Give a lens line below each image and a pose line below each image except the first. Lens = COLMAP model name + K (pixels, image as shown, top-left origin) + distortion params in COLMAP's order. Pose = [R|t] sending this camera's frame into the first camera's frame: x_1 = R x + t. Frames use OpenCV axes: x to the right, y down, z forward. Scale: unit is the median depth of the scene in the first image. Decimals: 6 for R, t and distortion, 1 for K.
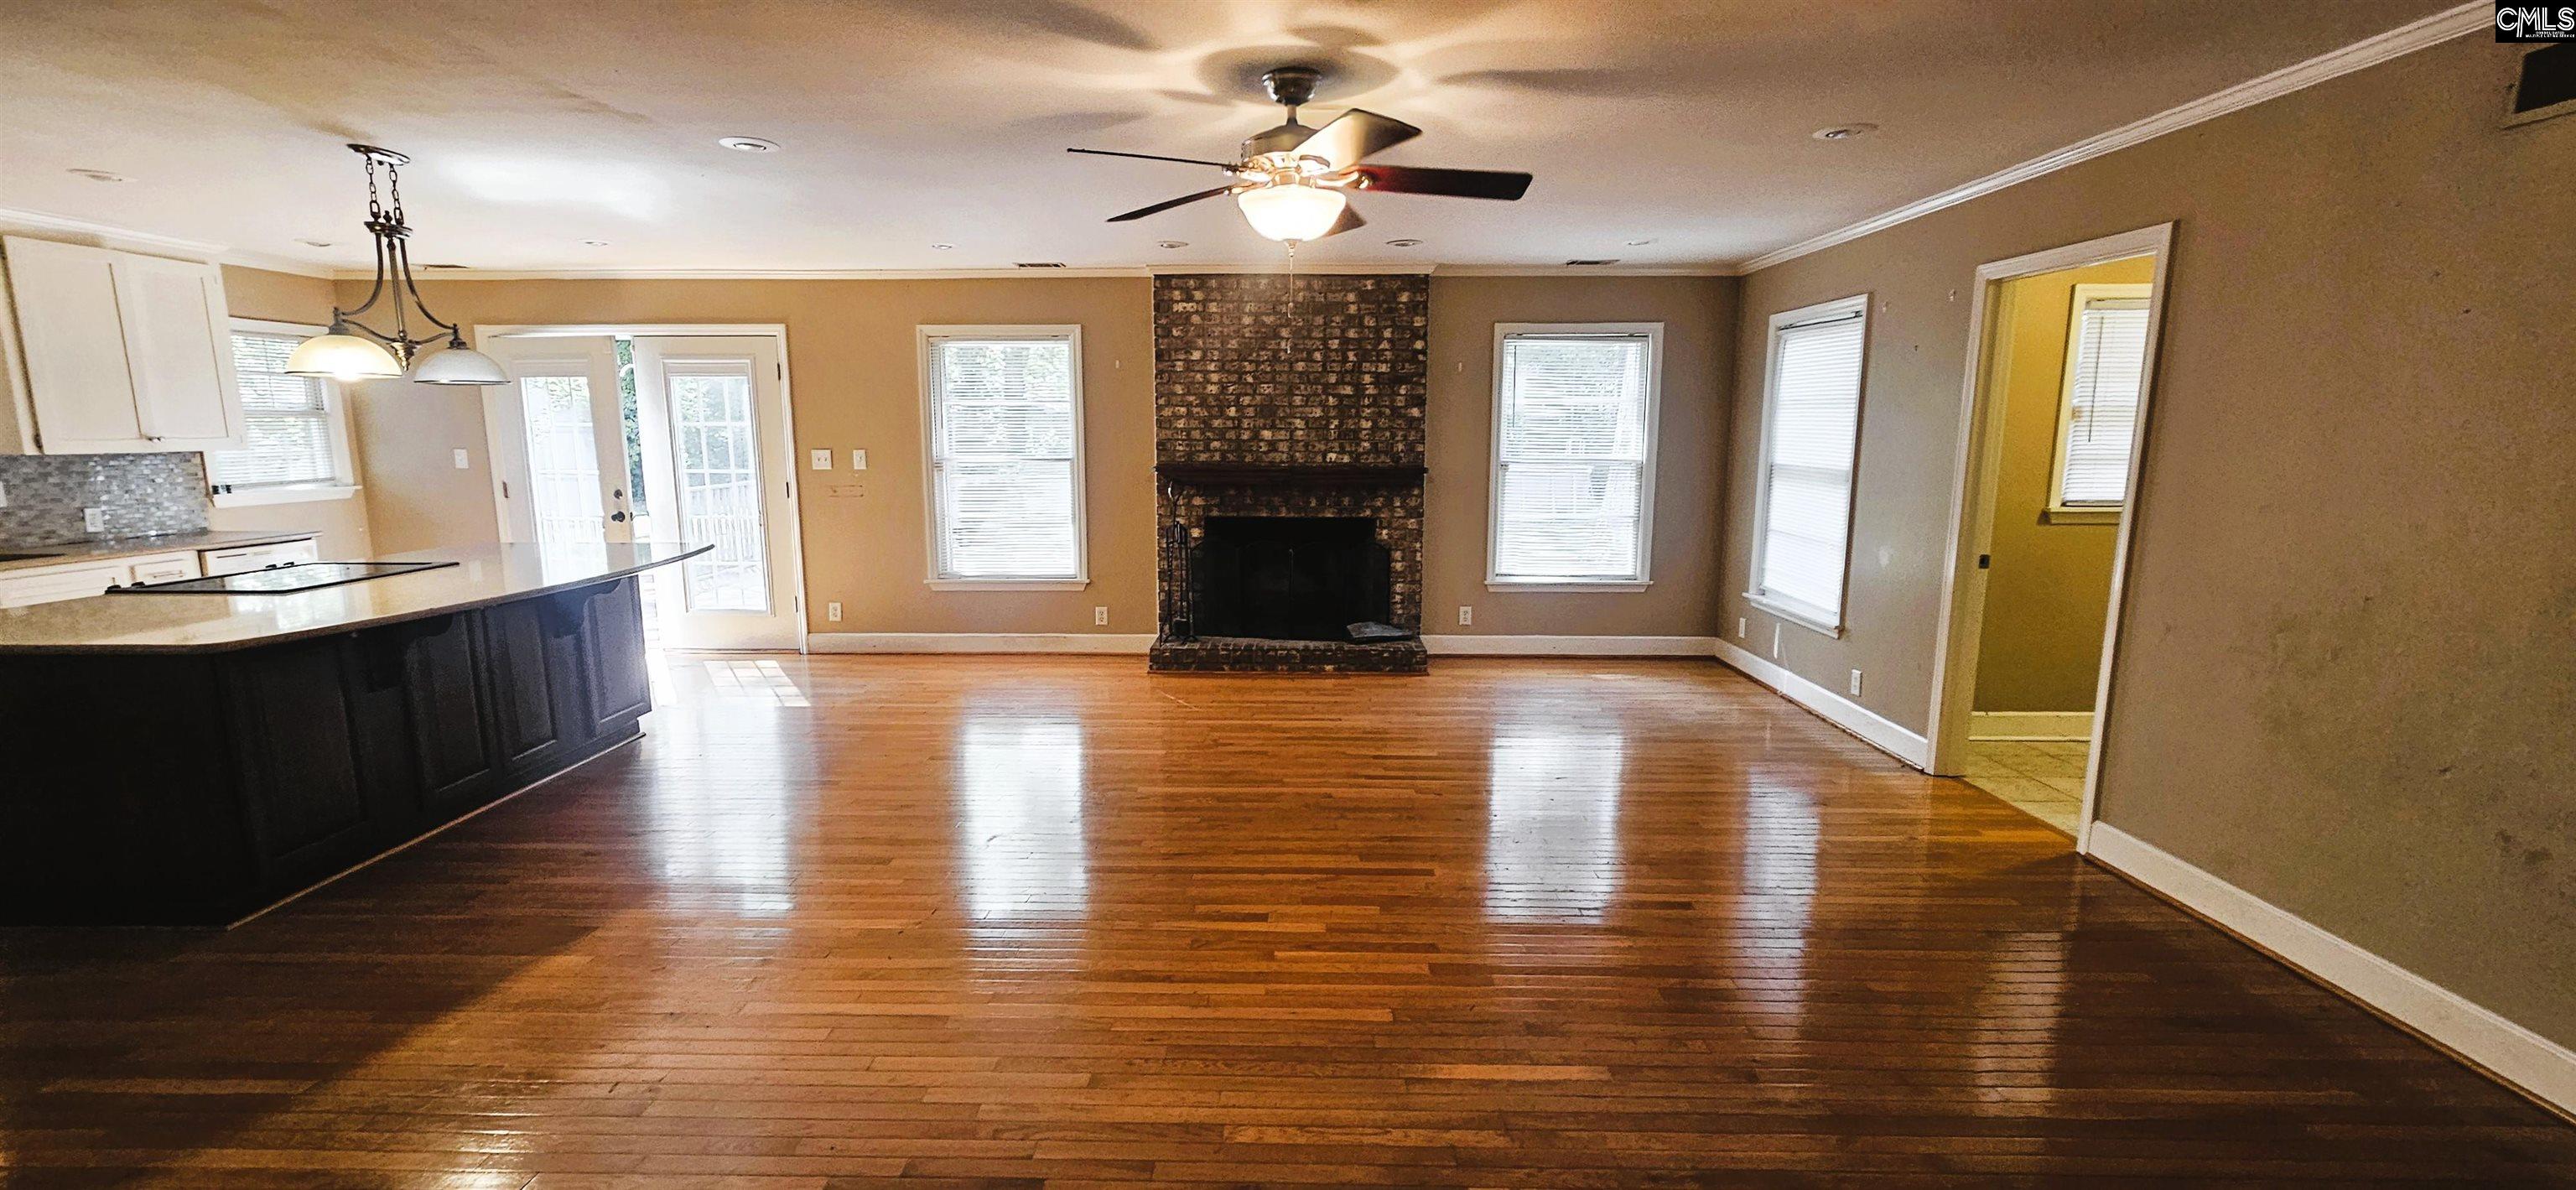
lens RADIAL K [[1052.2, 0, 1275.1], [0, 1052.2, 595.7], [0, 0, 1]] dist [0.001344, -0.001157]
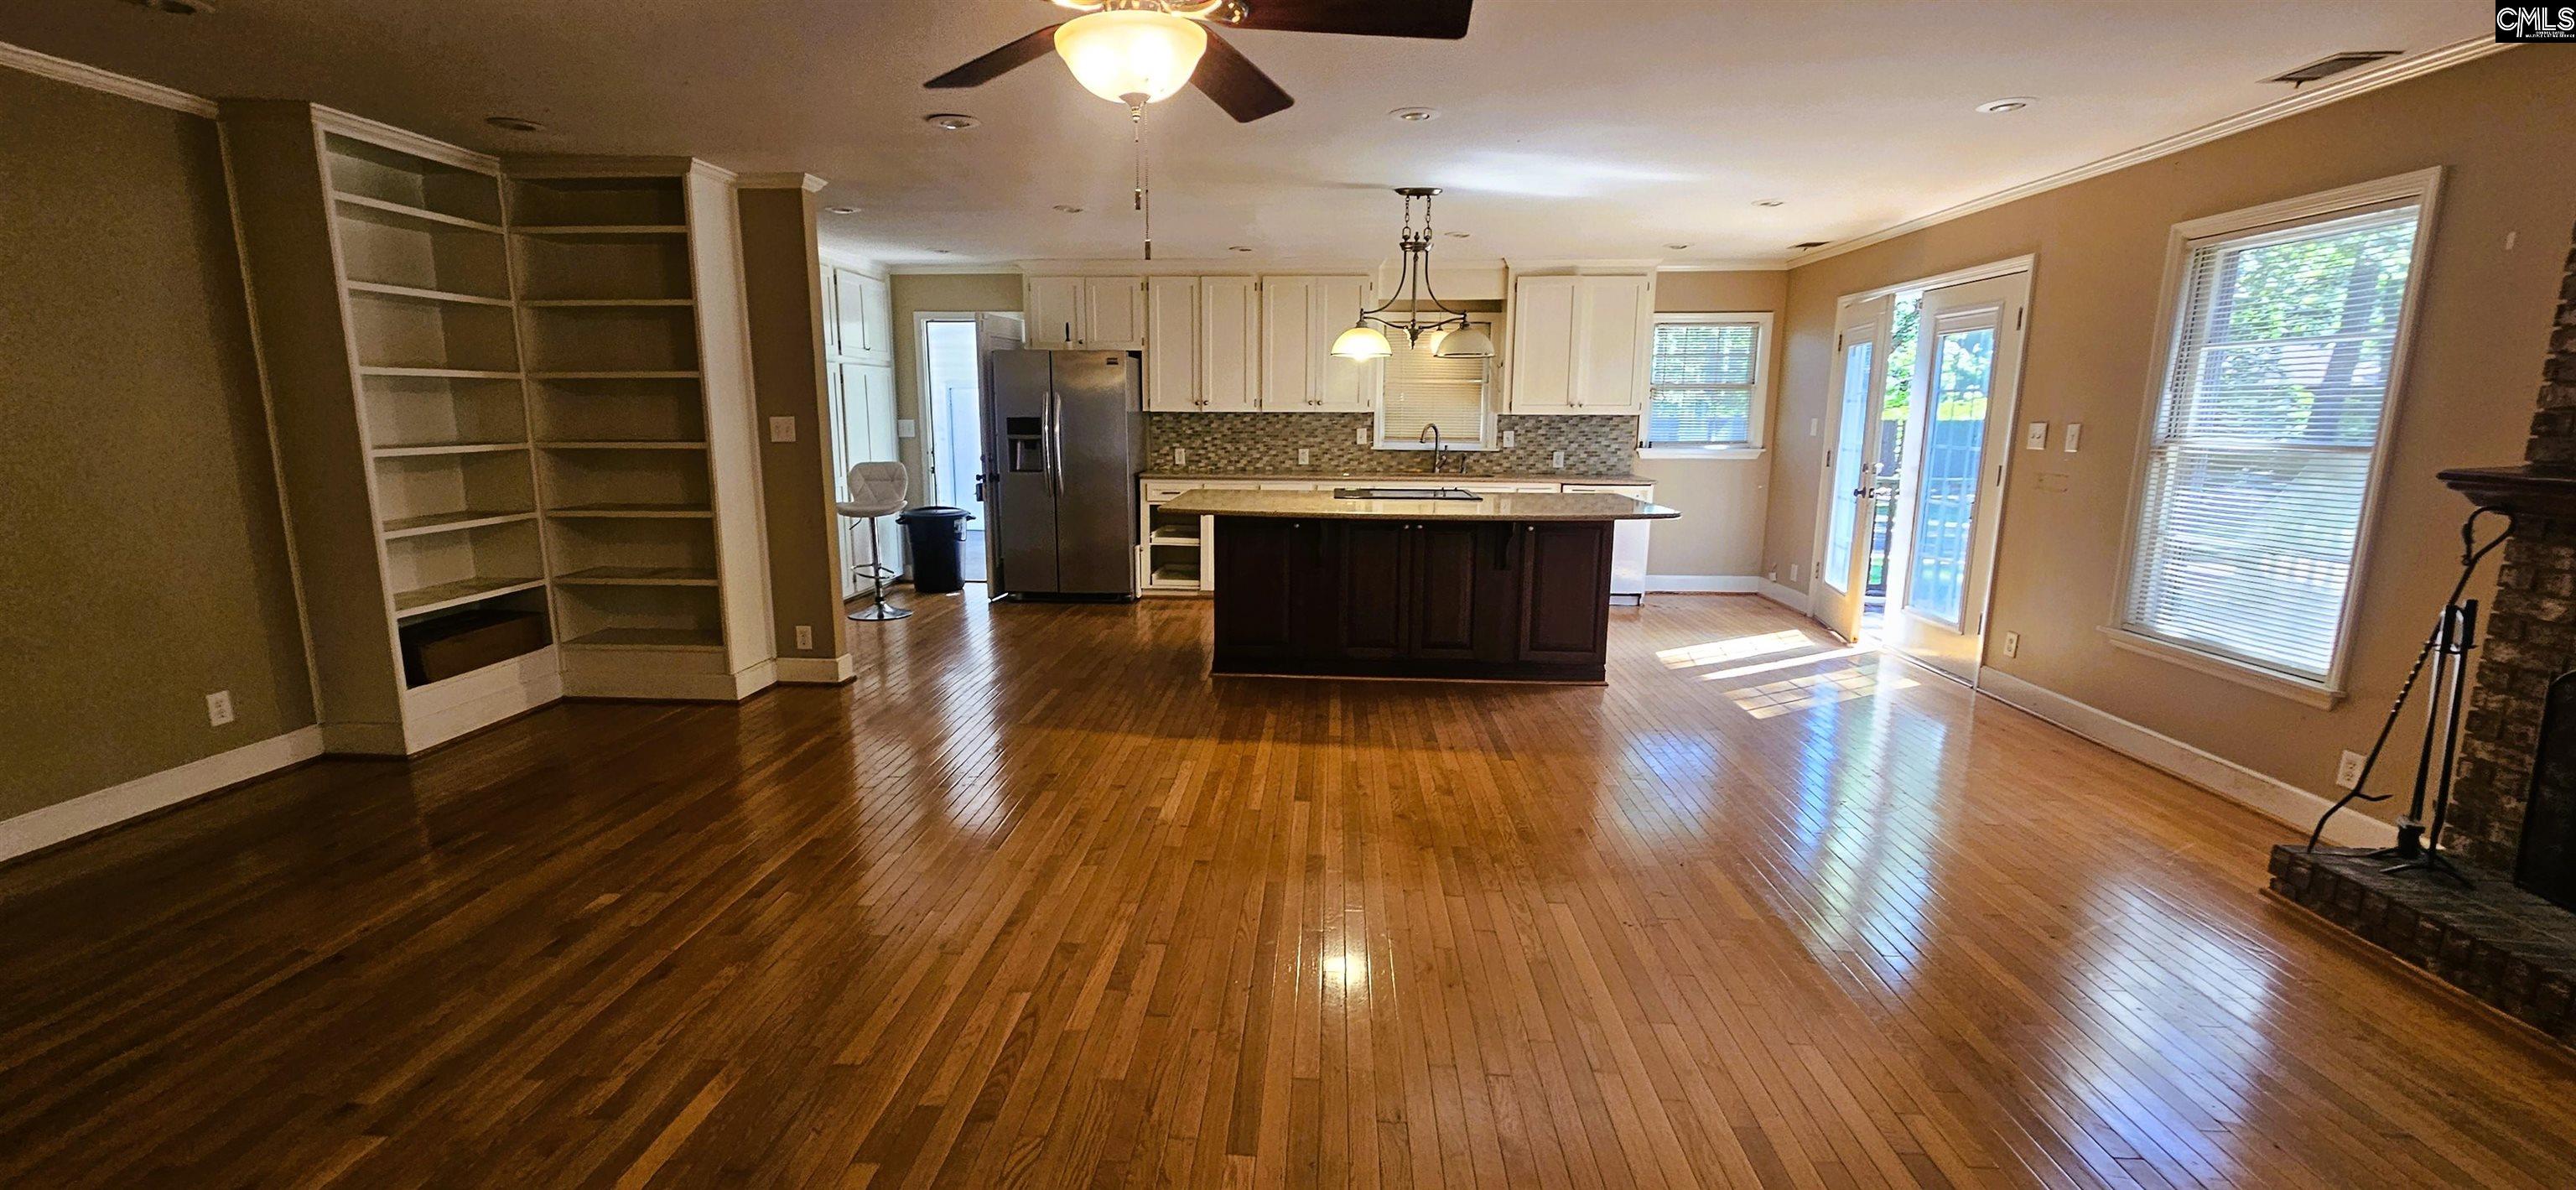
lens RADIAL K [[1052.2, 0, 1265.5], [0, 1052.2, 618.7], [0, 0, 1]] dist [0.001344, -0.001157]
pose [[-0.048703, 0.195070, -0.979579, 0.347255], [-0.160801, 0.966419, 0.200444, -0.070109], [0.985784, 0.167280, -0.015700, 0.522011]]
